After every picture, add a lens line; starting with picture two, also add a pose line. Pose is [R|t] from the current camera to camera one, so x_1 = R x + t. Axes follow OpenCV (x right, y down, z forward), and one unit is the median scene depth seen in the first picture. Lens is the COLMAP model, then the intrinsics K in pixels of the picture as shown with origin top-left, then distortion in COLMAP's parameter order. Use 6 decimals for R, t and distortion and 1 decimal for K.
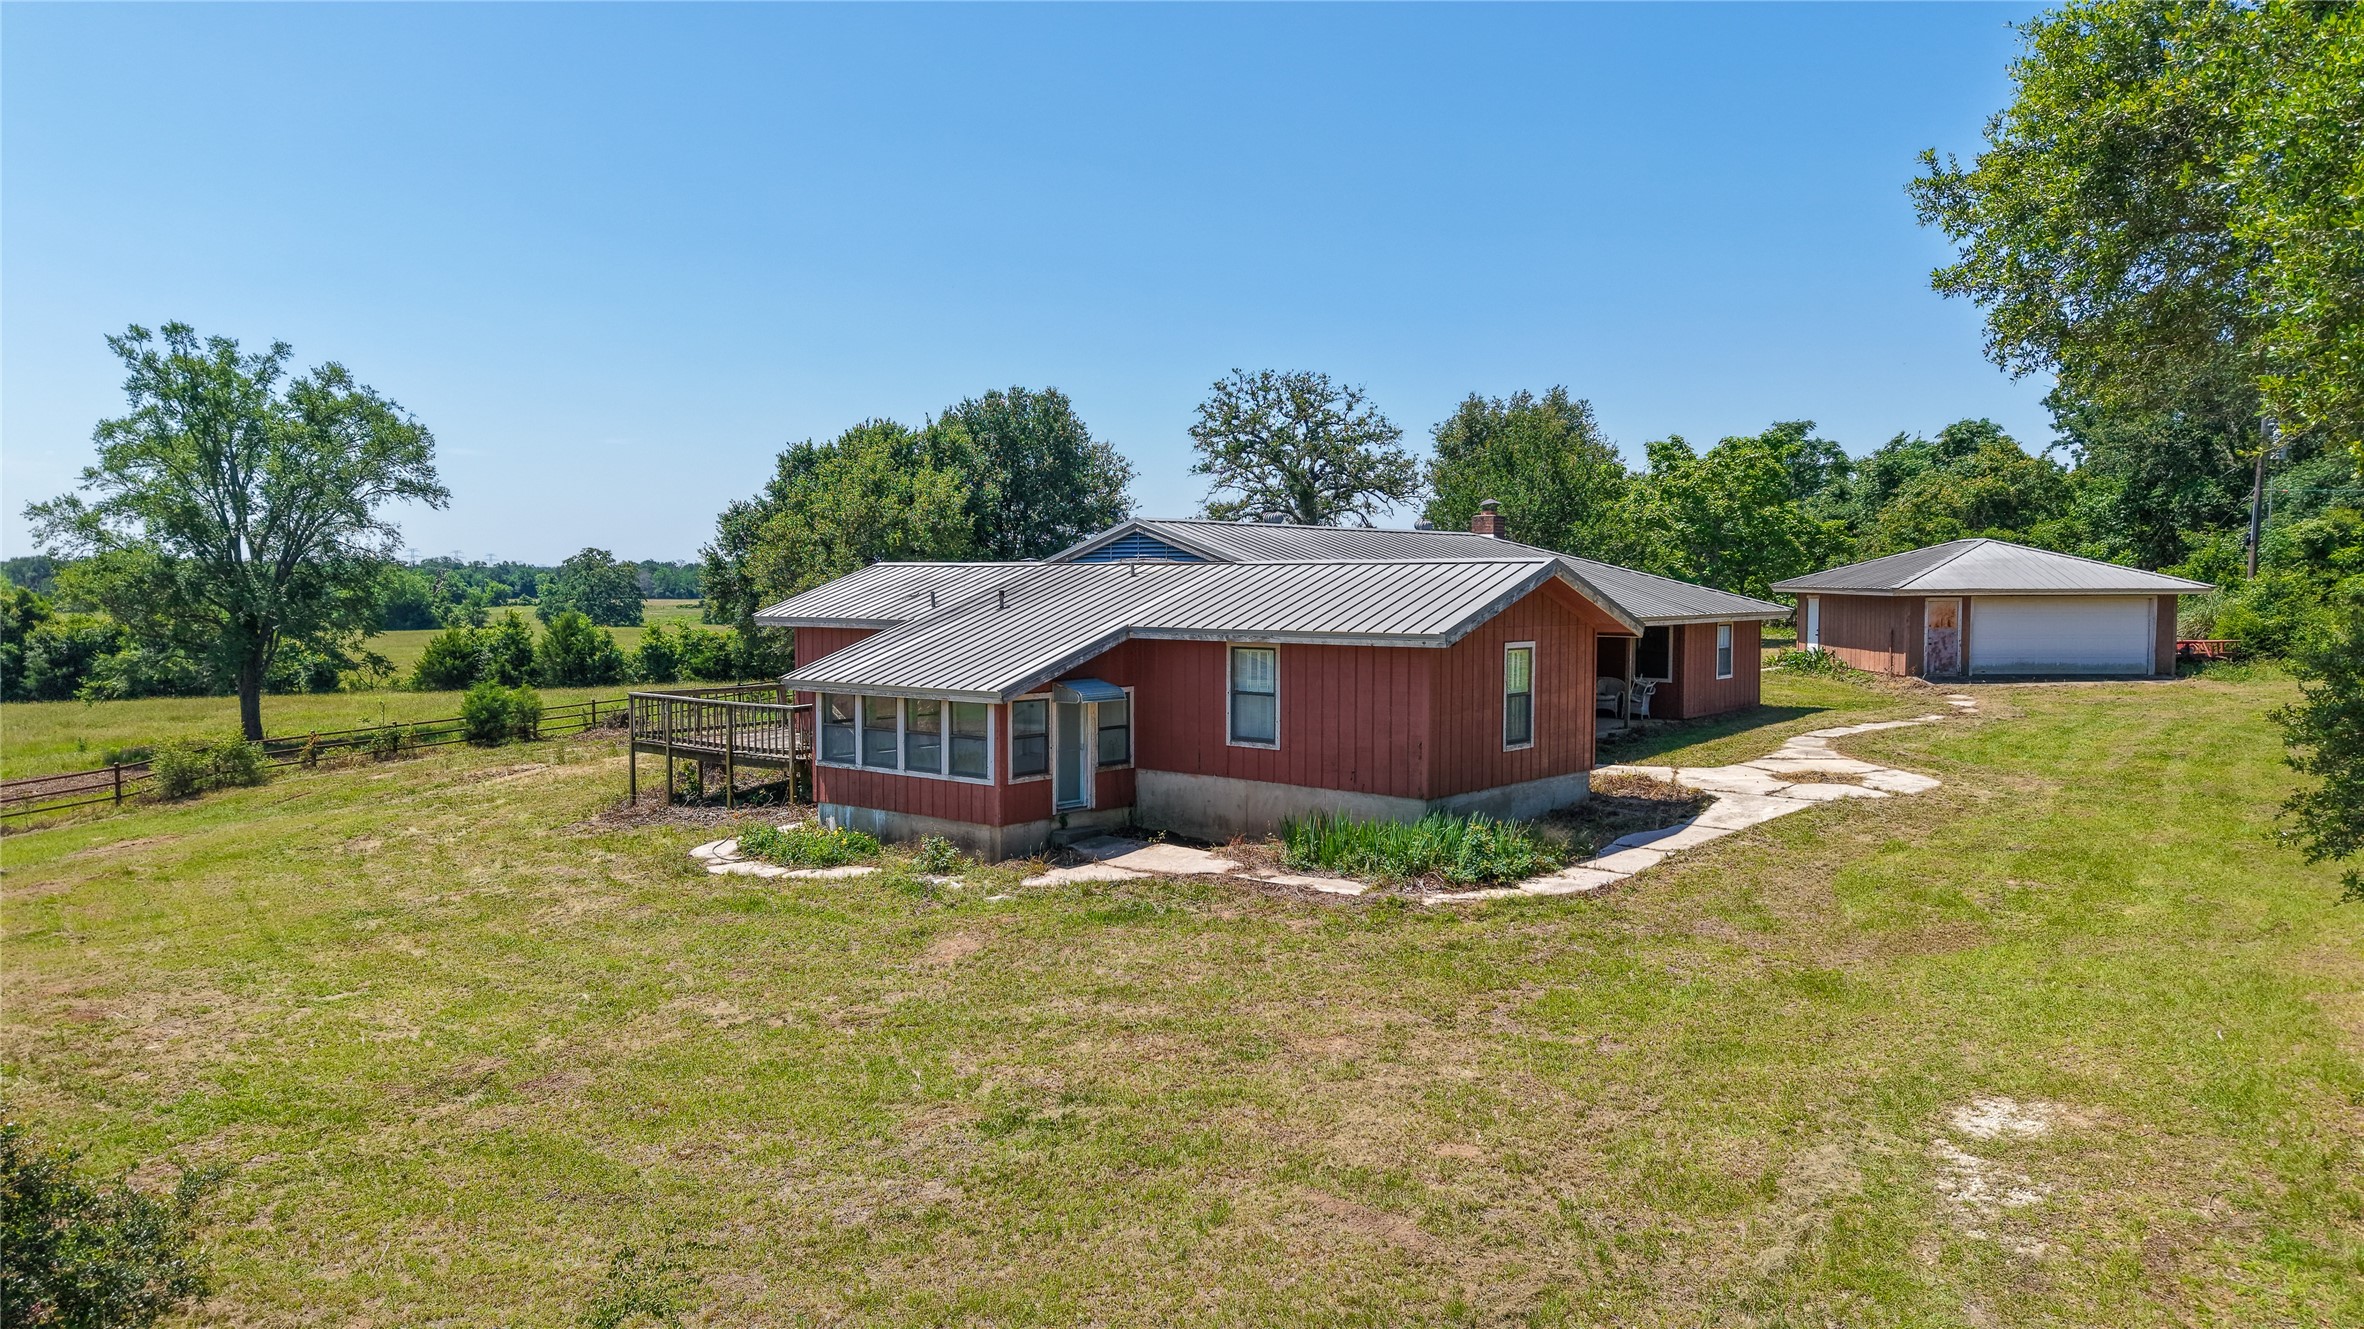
lens RADIAL K [[1543.0, 0, 1168.3], [0, 1543.0, 656.5], [0, 0, 1]] dist [0.014899, -0.008440]
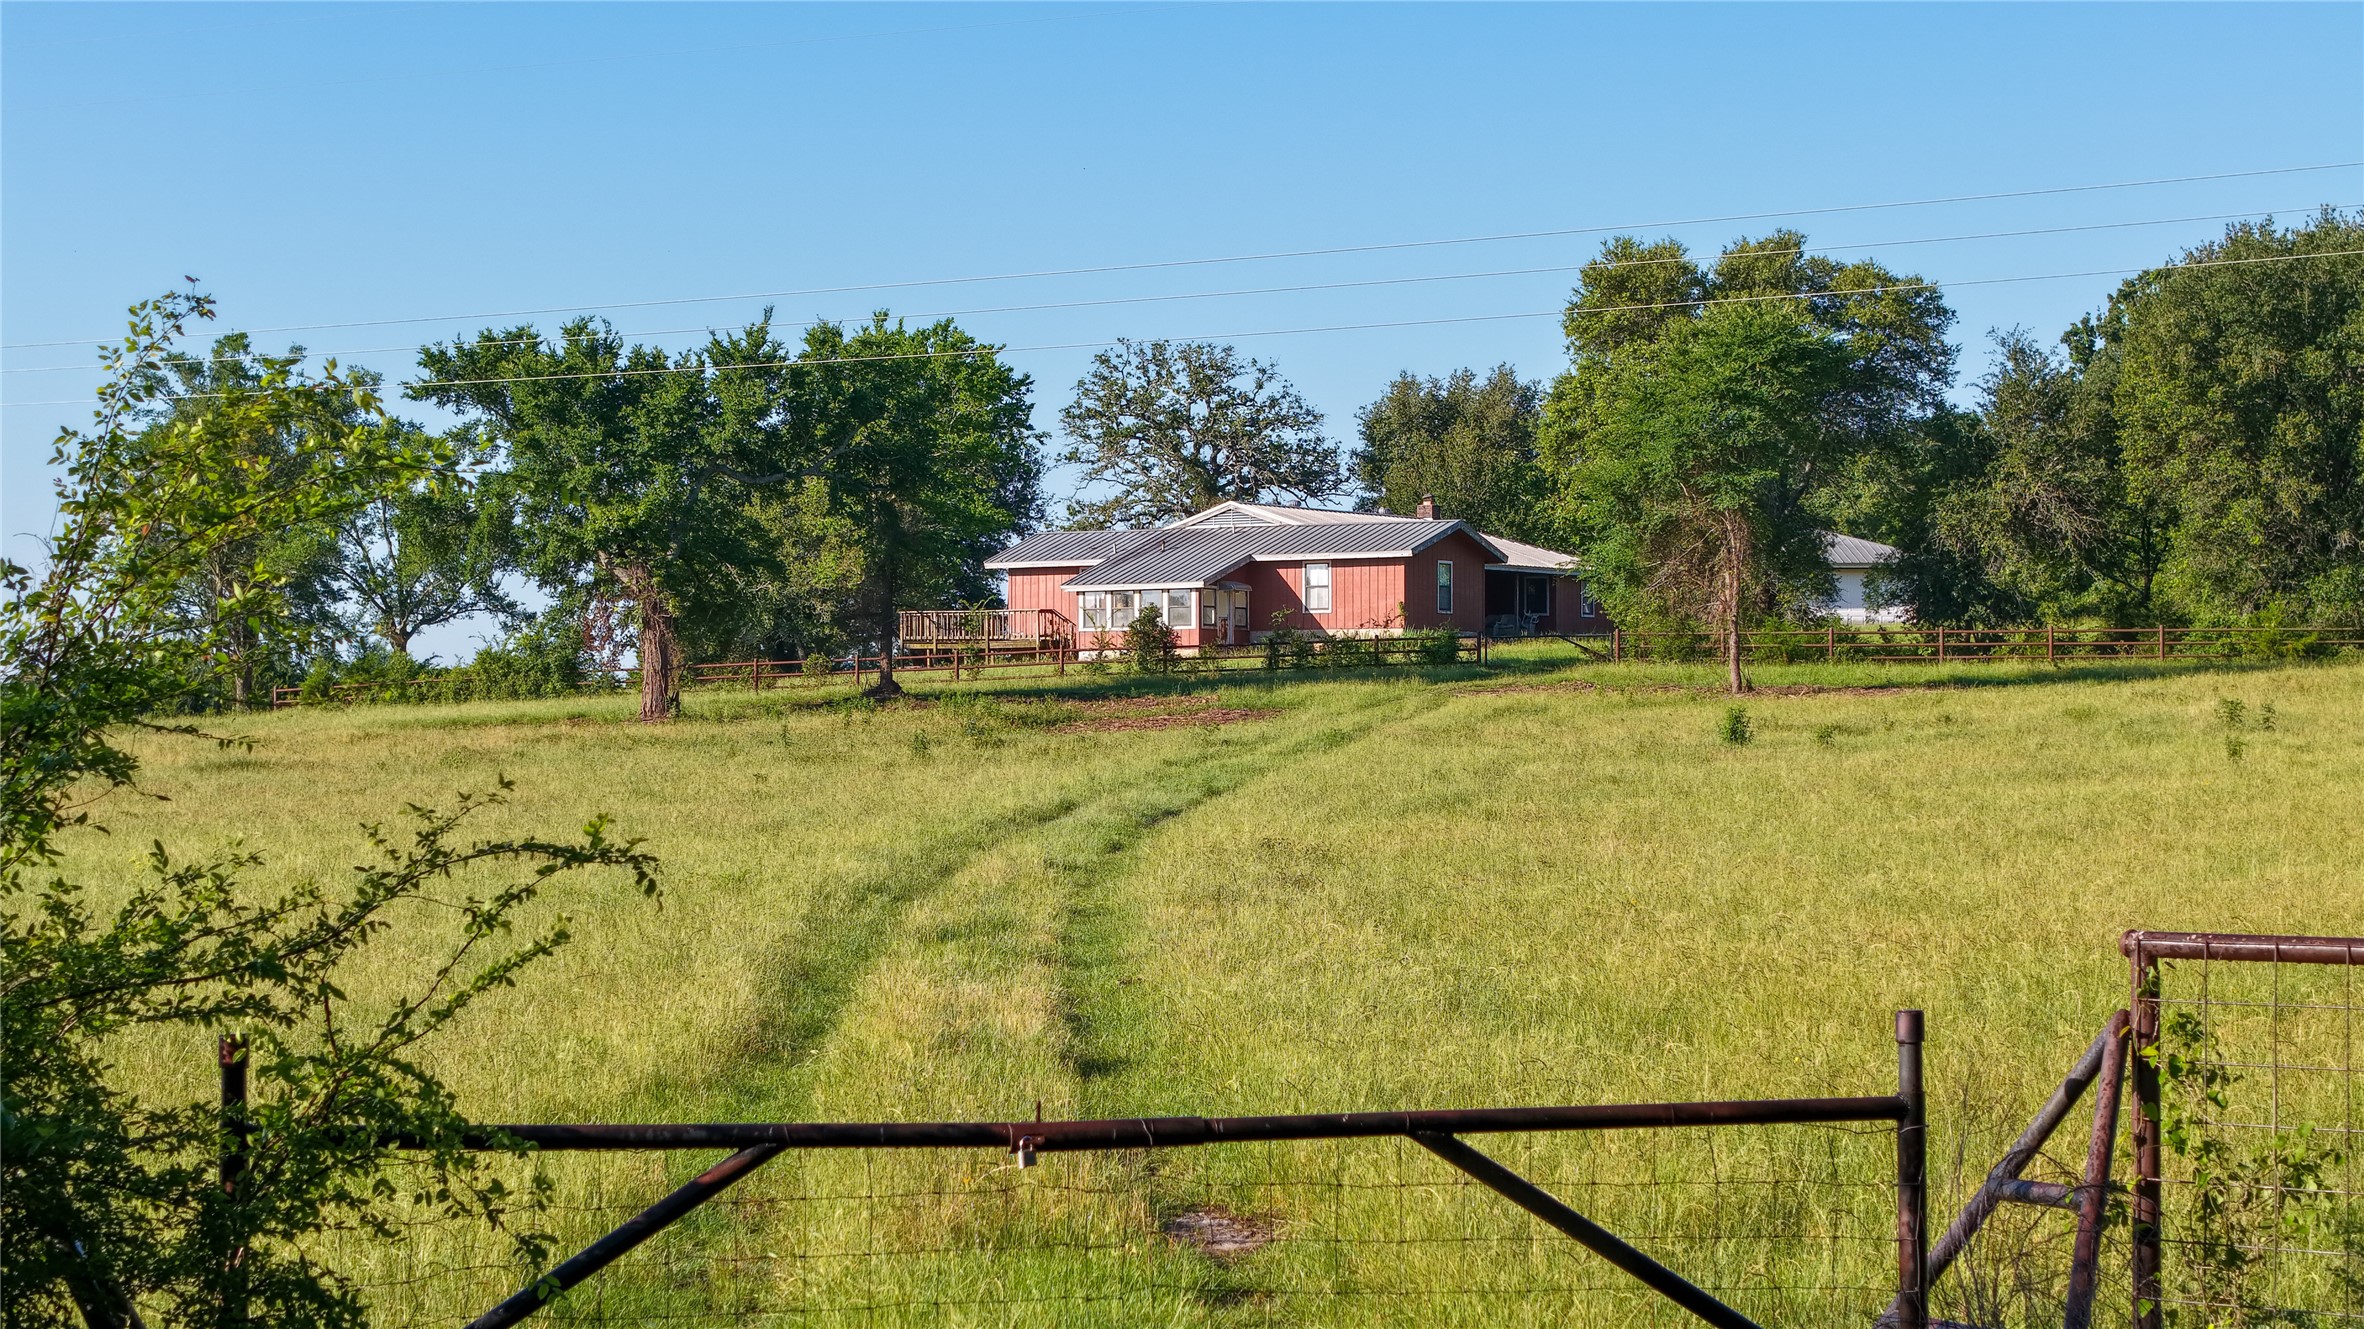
lens RADIAL K [[4865.0, 0, 1182.1], [0, 4865.0, 664.3], [0, 0, 1]] dist [-0.026516, 0.000000]
pose [[0.988115, -0.002944, 0.153688, -0.321640], [0.013687, 0.997530, -0.068890, 0.165085], [-0.153105, 0.070175, 0.985715, -1.538326]]
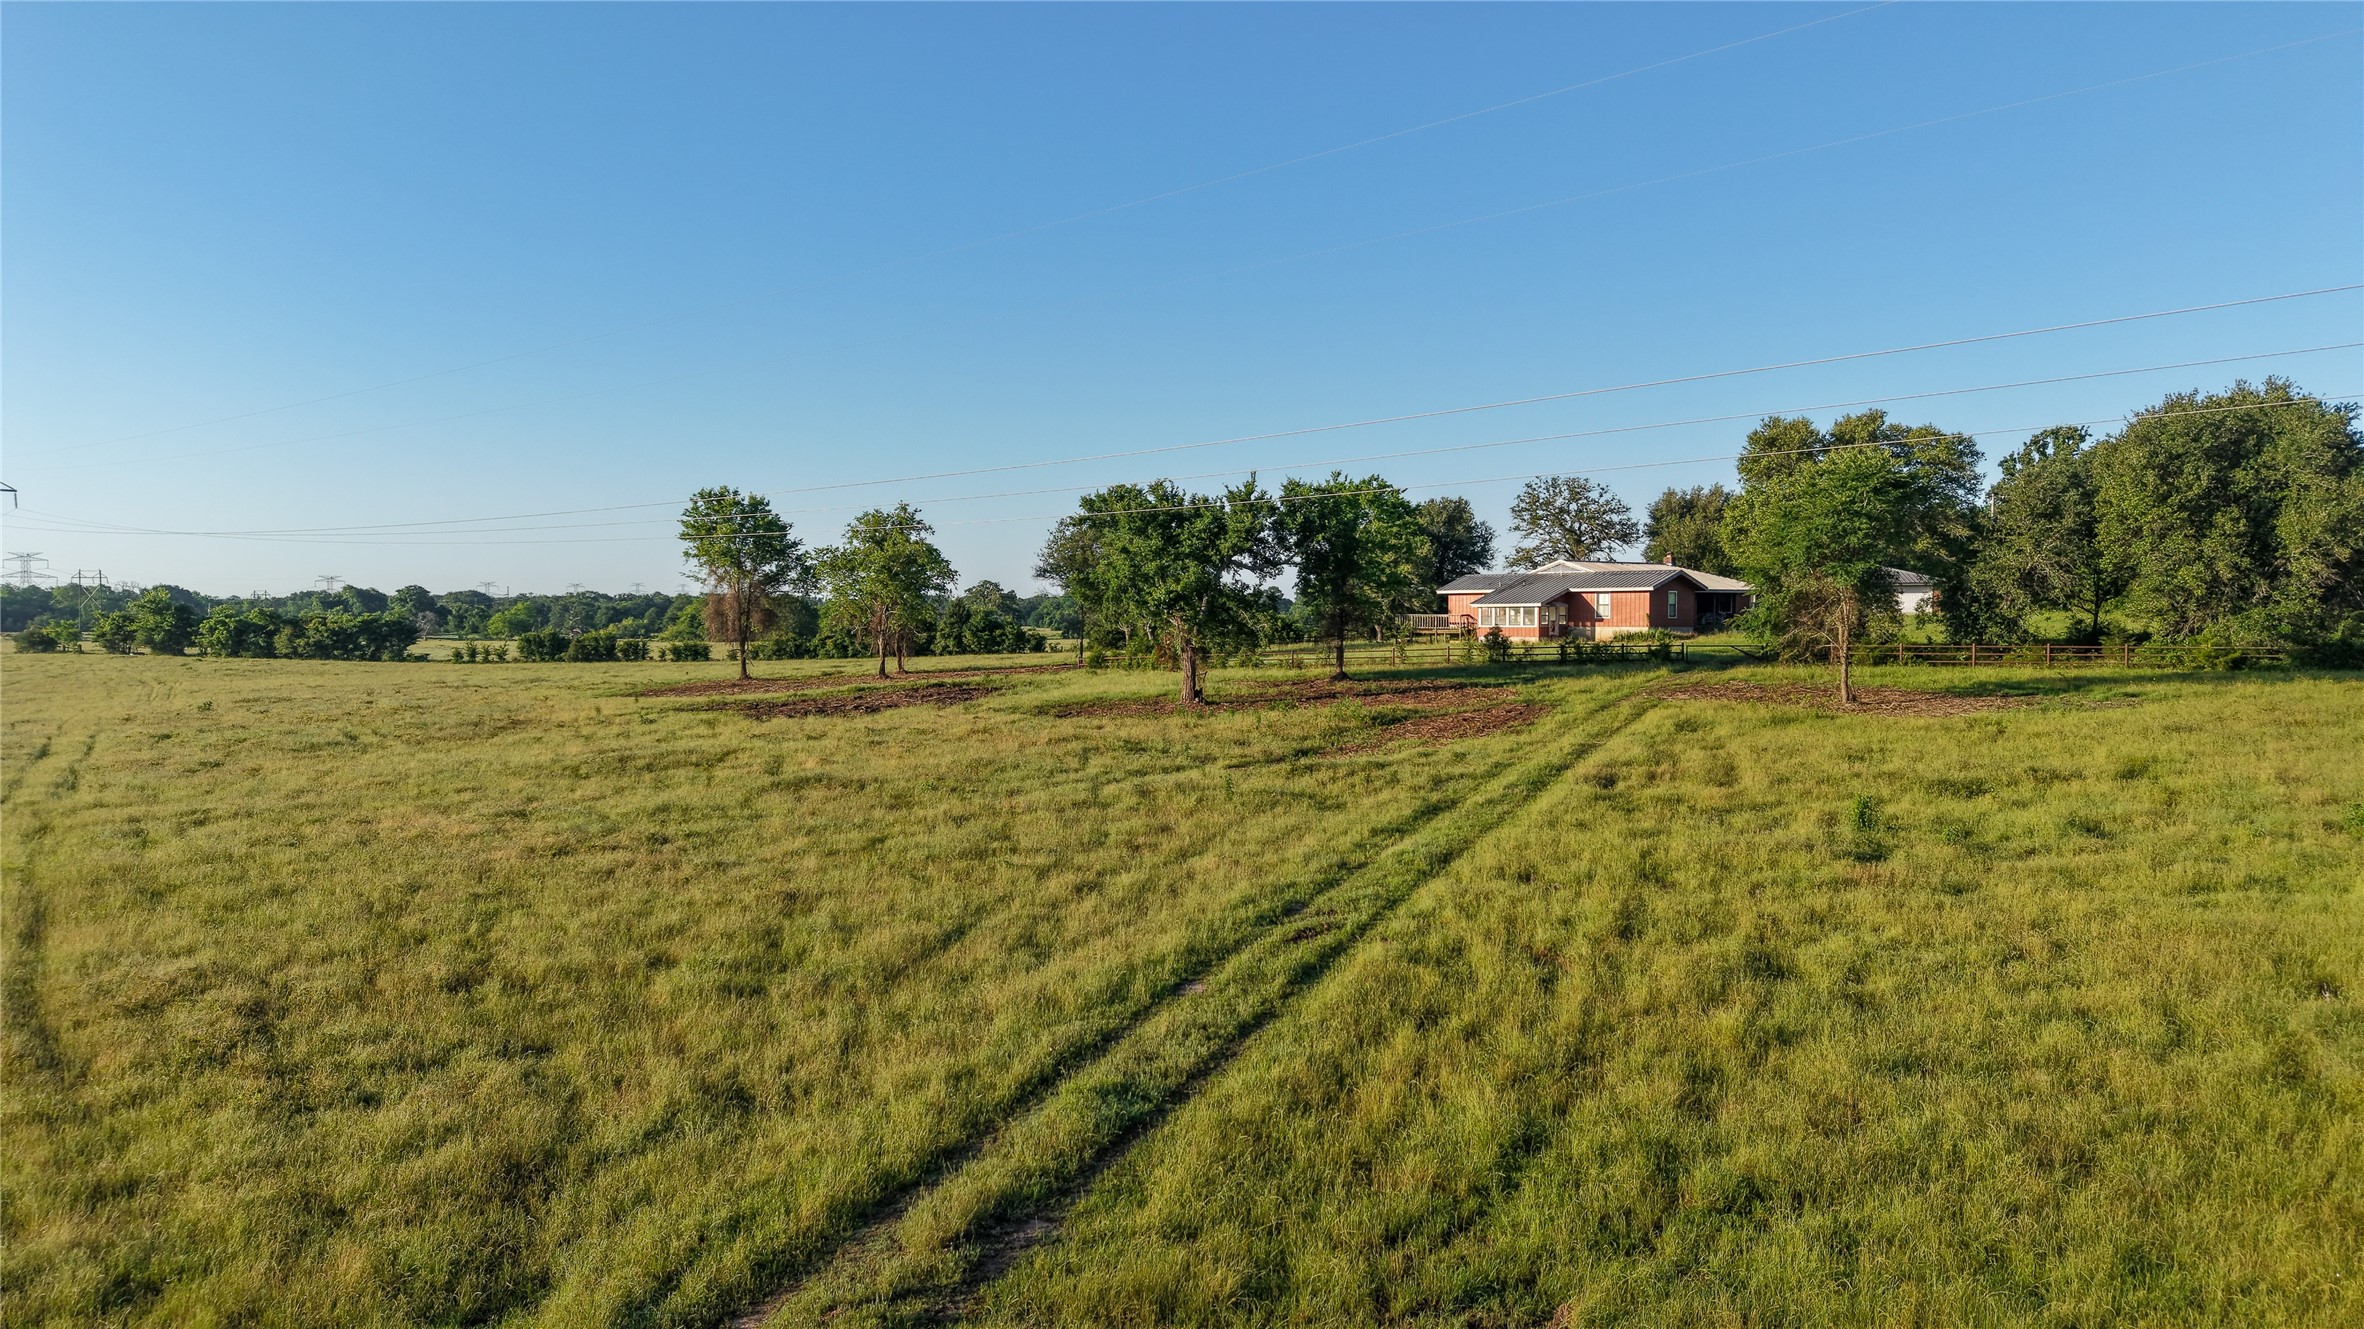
lens RADIAL K [[1543.0, 0, 1163.6], [0, 1543.0, 671.0], [0, 0, 1]] dist [0.014899, -0.008440]
pose [[0.991179, -0.000940, -0.132526, -0.155522], [-0.000579, 0.999935, -0.011423, 0.069885], [0.132528, 0.011399, 0.991114, -0.893810]]
